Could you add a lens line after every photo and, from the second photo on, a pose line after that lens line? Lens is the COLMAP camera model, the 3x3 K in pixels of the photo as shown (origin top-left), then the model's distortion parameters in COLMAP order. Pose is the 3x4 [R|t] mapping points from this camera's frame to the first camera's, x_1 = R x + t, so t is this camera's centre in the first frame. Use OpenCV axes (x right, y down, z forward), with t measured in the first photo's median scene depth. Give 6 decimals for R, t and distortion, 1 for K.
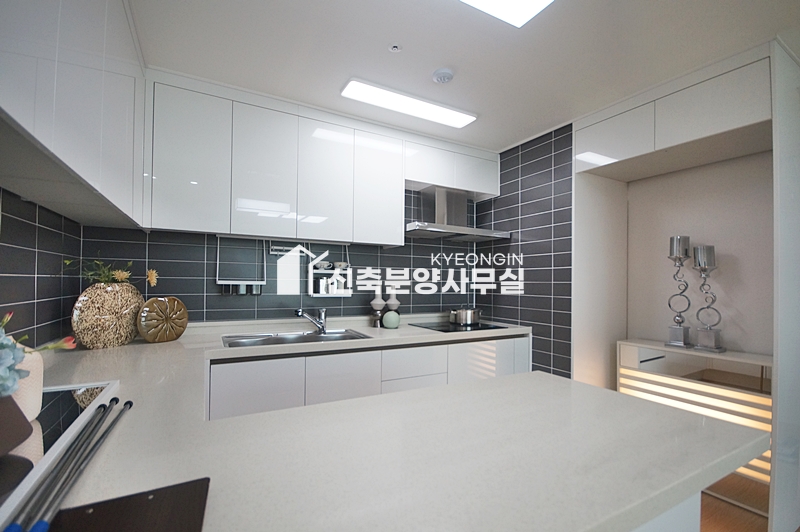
lens RADIAL K [[359.7, 0, 398.6], [0, 359.7, 278.8], [0, 0, 1]] dist [-0.000369, 0.000206]
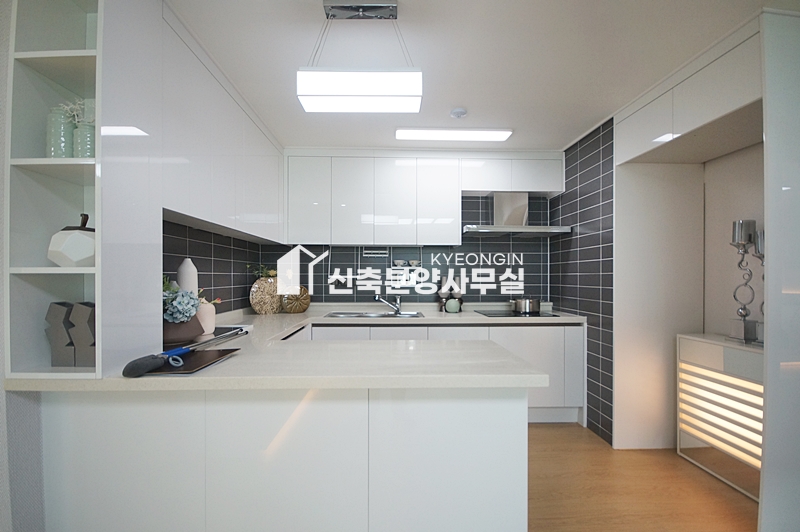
lens RADIAL K [[359.7, 0, 398.6], [0, 359.7, 278.8], [0, 0, 1]] dist [-0.000369, 0.000206]
pose [[0.889350, -0.008121, -0.457154, 0.386327], [0.013909, 0.999860, 0.009297, 0.007401], [0.457015, -0.014627, 0.889339, -0.182115]]
